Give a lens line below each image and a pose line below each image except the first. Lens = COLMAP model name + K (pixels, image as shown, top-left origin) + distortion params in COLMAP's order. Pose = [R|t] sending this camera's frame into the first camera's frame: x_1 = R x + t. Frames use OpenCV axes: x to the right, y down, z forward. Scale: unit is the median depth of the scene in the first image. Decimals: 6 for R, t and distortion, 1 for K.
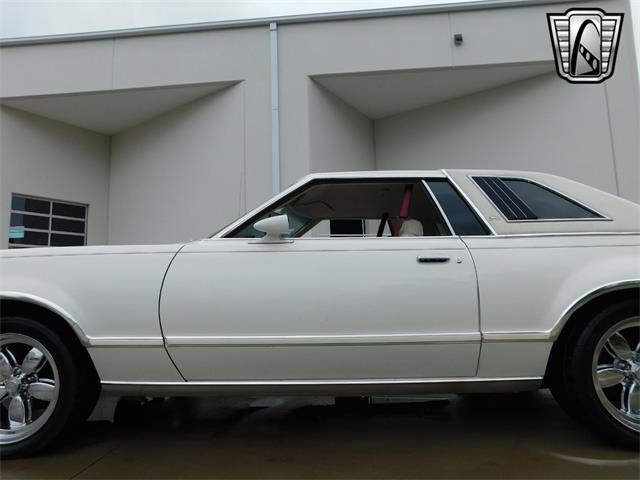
lens RADIAL K [[403.3, 0, 318.7], [0, 403.3, 230.6], [0, 0, 1]] dist [-0.039626, 0.001273]
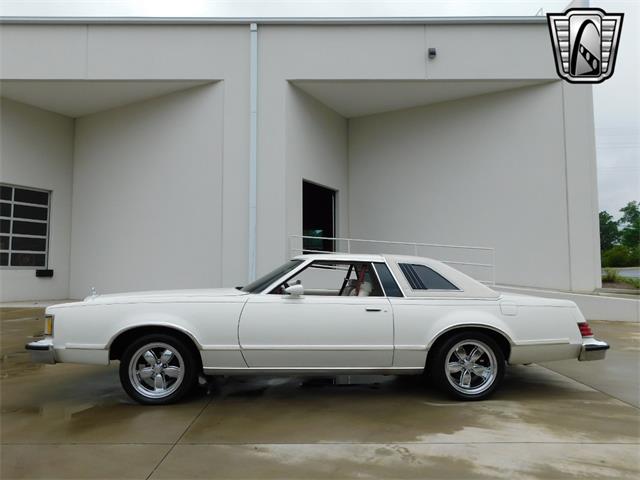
lens RADIAL K [[420.3, 0, 316.6], [0, 420.3, 236.3], [0, 0, 1]] dist [-0.068099, 0.052021]
pose [[0.997018, 0.032312, 0.070072, -0.144718], [-0.034929, 0.998725, 0.036449, -0.325232], [-0.068805, -0.038787, 0.996876, -0.960839]]
